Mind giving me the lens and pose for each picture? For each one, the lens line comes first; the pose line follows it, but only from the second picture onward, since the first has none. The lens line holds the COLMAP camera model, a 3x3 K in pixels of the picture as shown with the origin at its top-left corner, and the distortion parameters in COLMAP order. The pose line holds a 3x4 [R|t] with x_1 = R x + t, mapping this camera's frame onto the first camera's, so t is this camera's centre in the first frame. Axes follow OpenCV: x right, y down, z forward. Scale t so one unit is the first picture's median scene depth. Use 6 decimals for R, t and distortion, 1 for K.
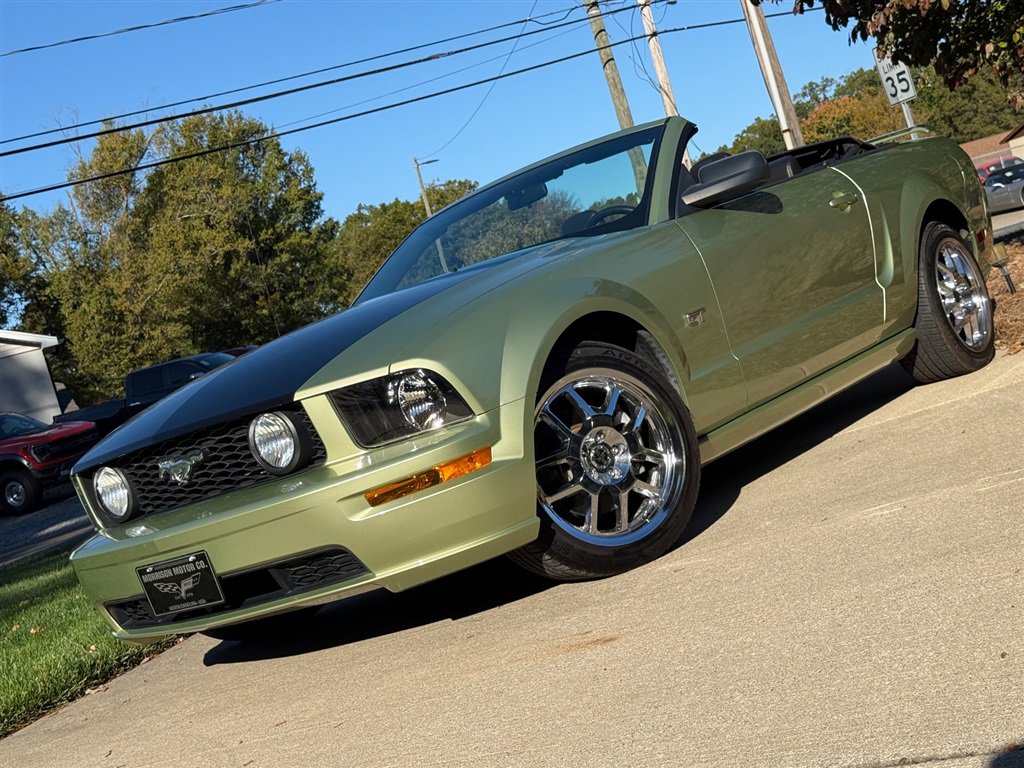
lens RADIAL K [[1484.1, 0, 512.0], [0, 1484.1, 384.0], [0, 0, 1]] dist [0.157026, -0.173992]
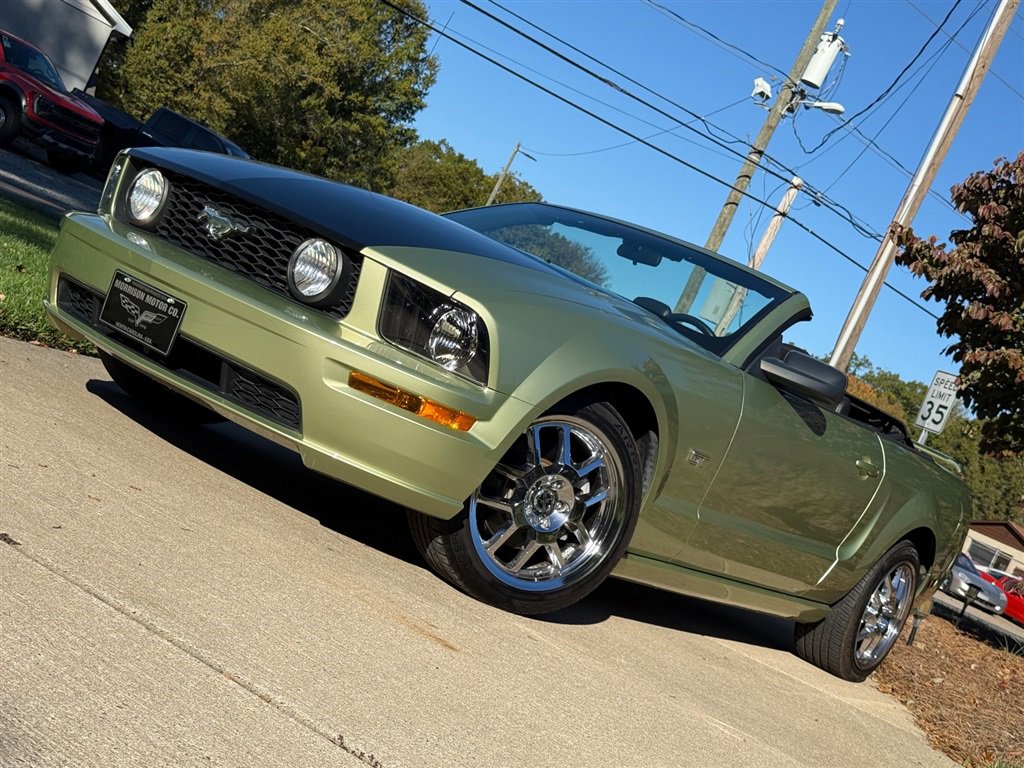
lens RADIAL K [[1483.6, 0, 522.9], [0, 1483.6, 386.9], [0, 0, 1]] dist [0.156210, -0.143616]
pose [[0.741434, 0.669214, 0.049283, -0.032925], [-0.668409, 0.743028, -0.033750, 0.023086], [-0.059204, -0.007918, 0.998214, 0.005687]]
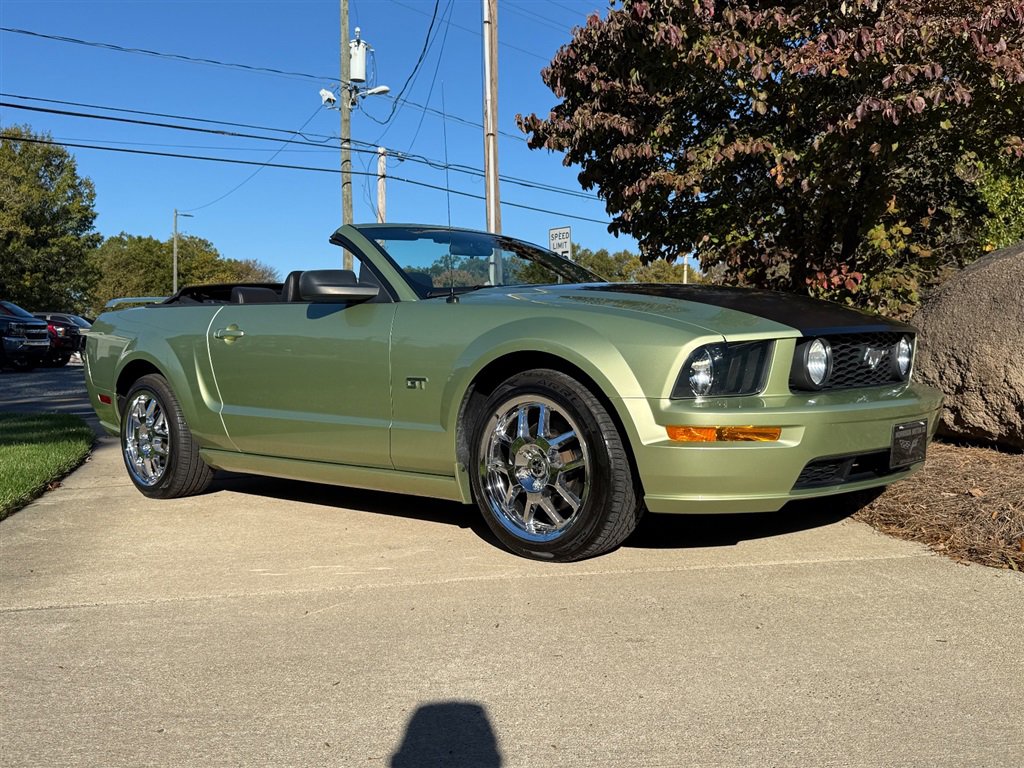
lens RADIAL K [[952.2, 0, 512.2], [0, 952.2, 390.6], [0, 0, 1]] dist [0.206206, -0.474894]
pose [[0.914494, 0.270340, 0.301025, -0.056937], [-0.258517, 0.962750, -0.079255, 0.004982], [-0.311238, -0.005342, 0.950317, 0.447906]]
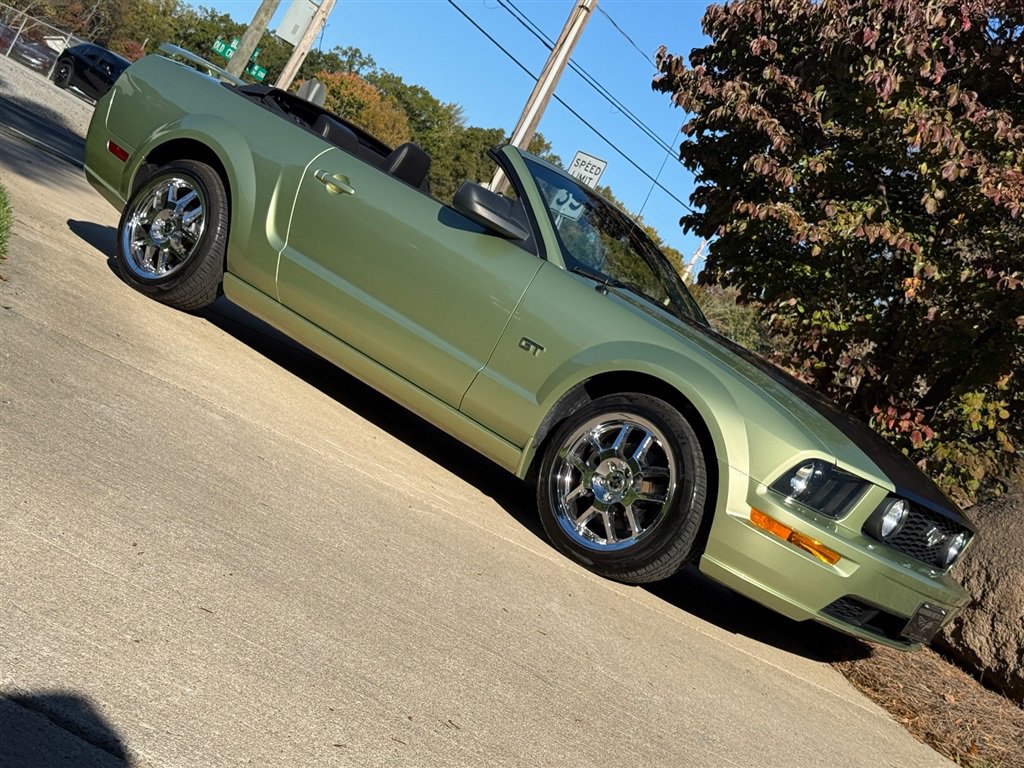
lens RADIAL K [[1529.4, 0, 504.2], [0, 1529.4, 388.4], [0, 0, 1]] dist [0.219669, -0.498816]
pose [[0.635536, 0.650658, 0.415617, -0.308062], [-0.675728, 0.729161, -0.108237, 0.096615], [-0.373477, -0.212055, 0.903077, 0.191222]]
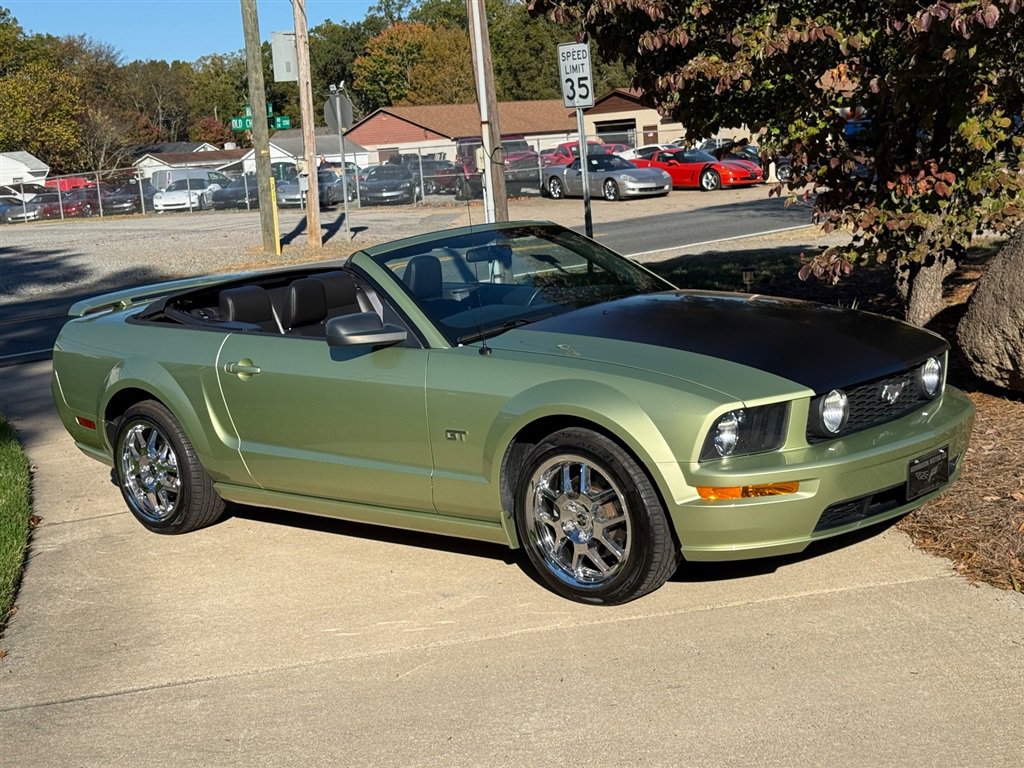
lens RADIAL K [[1529.4, 0, 504.2], [0, 1529.4, 388.4], [0, 0, 1]] dist [0.219669, -0.498816]
pose [[0.932346, 0.166095, 0.321160, -0.214536], [-0.187719, 0.981512, 0.037348, -0.097249], [-0.309019, -0.095109, 0.946288, 0.121715]]
